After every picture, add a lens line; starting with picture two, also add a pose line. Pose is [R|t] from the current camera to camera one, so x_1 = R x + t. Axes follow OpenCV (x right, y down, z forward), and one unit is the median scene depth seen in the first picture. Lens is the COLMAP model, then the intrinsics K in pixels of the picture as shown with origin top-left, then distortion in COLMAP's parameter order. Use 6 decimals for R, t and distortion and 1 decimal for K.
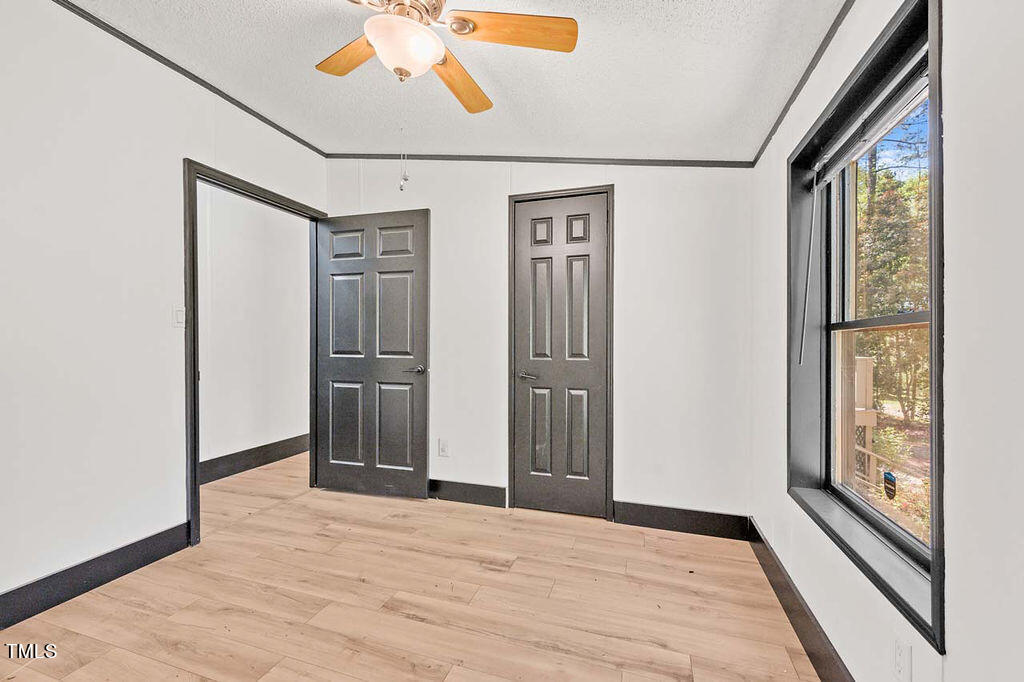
lens RADIAL K [[411.3, 0, 512.0], [0, 411.3, 341.0], [0, 0, 1]] dist [0.003059, 0.000098]
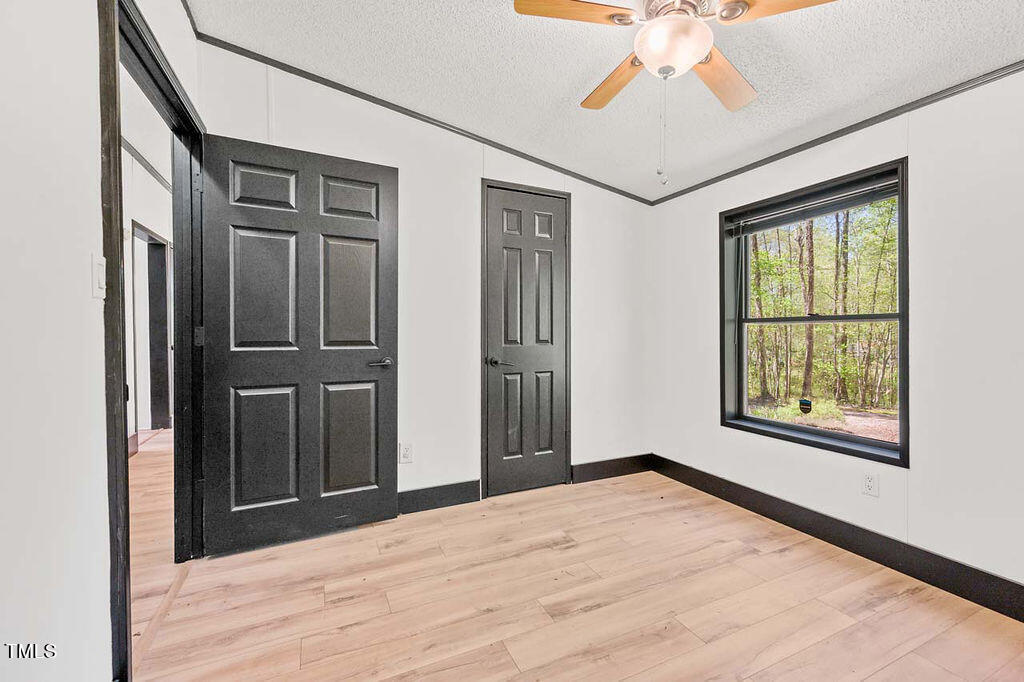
lens RADIAL K [[412.8, 0, 510.4], [0, 412.8, 330.9], [0, 0, 1]] dist [0.005002, 0.000165]
pose [[0.735392, 0.001155, 0.677641, -0.678676], [-0.007800, 0.999947, 0.006760, -0.000875], [-0.677597, -0.010257, 0.735362, 0.260399]]
